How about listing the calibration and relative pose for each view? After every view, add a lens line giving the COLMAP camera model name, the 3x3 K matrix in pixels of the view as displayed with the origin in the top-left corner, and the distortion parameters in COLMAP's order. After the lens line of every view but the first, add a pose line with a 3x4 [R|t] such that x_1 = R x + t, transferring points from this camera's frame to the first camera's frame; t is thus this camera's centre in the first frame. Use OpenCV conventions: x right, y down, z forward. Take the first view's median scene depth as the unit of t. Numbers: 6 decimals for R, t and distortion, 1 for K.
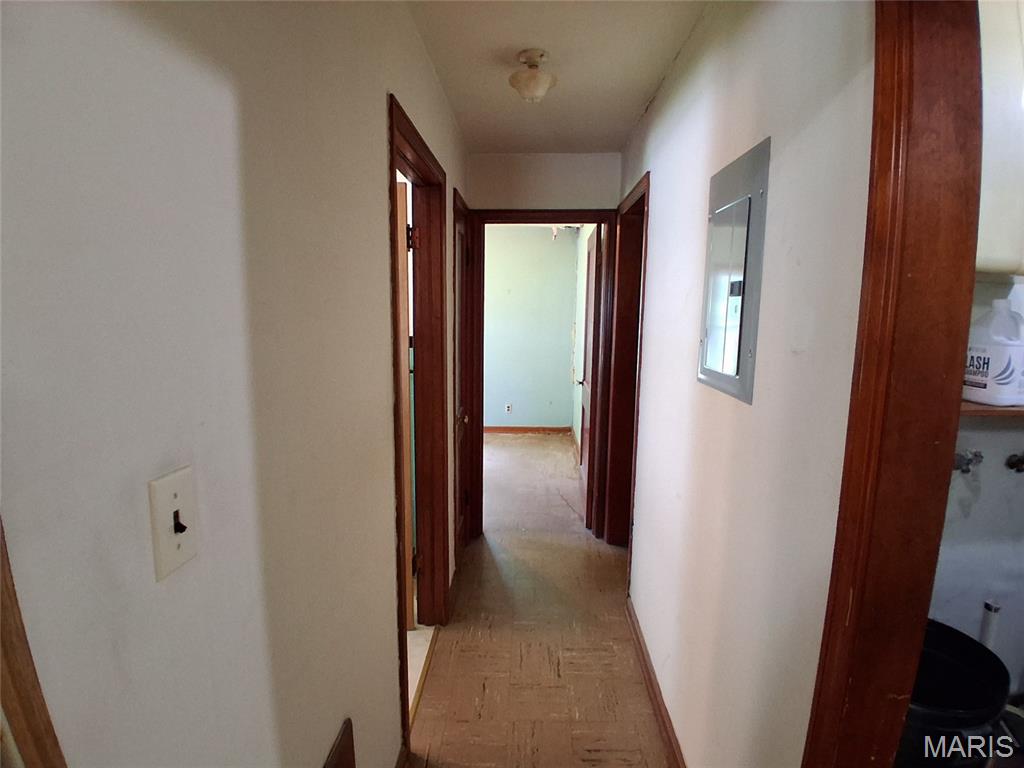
lens RADIAL K [[509.8, 0, 520.7], [0, 509.8, 370.5], [0, 0, 1]] dist [0.008942, -0.049609]
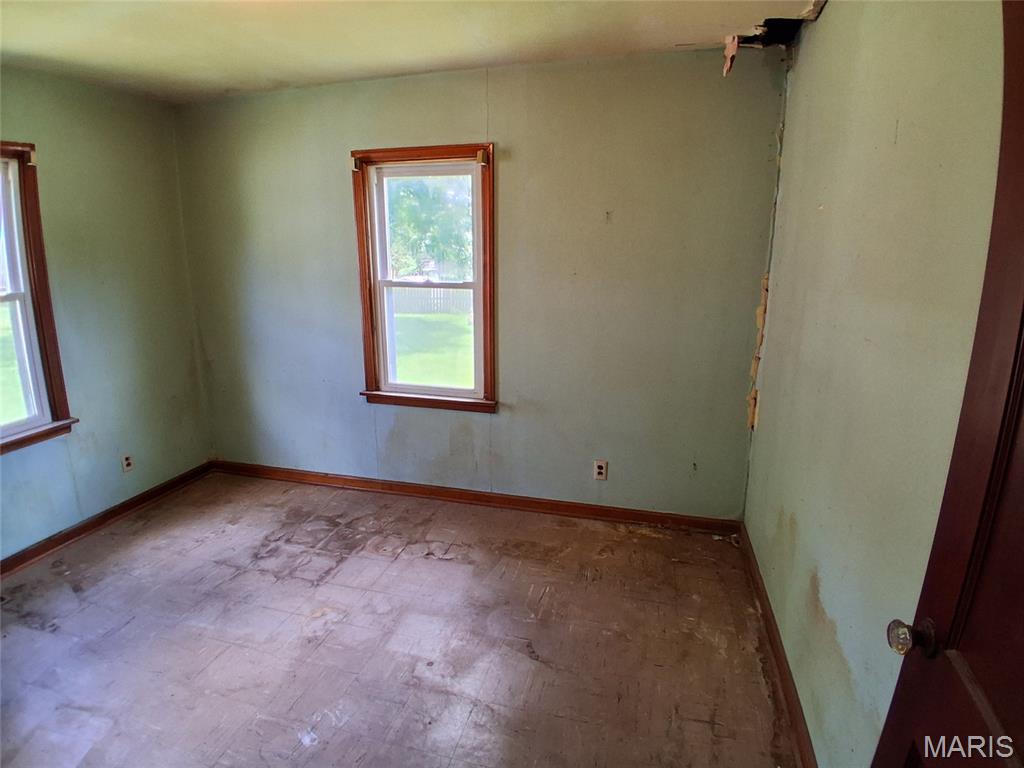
lens RADIAL K [[509.8, 0, 520.7], [0, 509.8, 370.5], [0, 0, 1]] dist [0.008942, -0.049609]
pose [[0.973075, 0.038321, -0.227283, 0.008369], [-0.018361, 0.995836, 0.089295, -0.060809], [0.229758, -0.082718, 0.969726, 0.556376]]
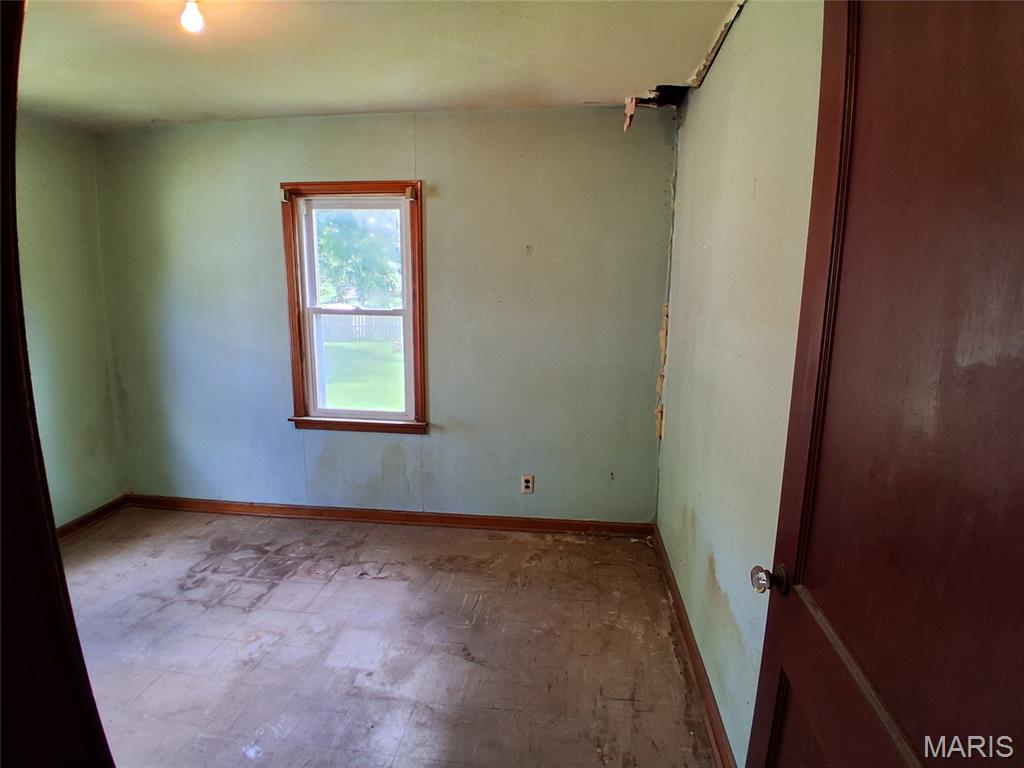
lens RADIAL K [[509.8, 0, 520.7], [0, 509.8, 370.5], [0, 0, 1]] dist [0.008942, -0.049609]
pose [[0.996426, 0.009206, -0.083970, 0.011447], [-0.006368, 0.999401, 0.034005, -0.057161], [0.084233, -0.033349, 0.995888, 0.523681]]
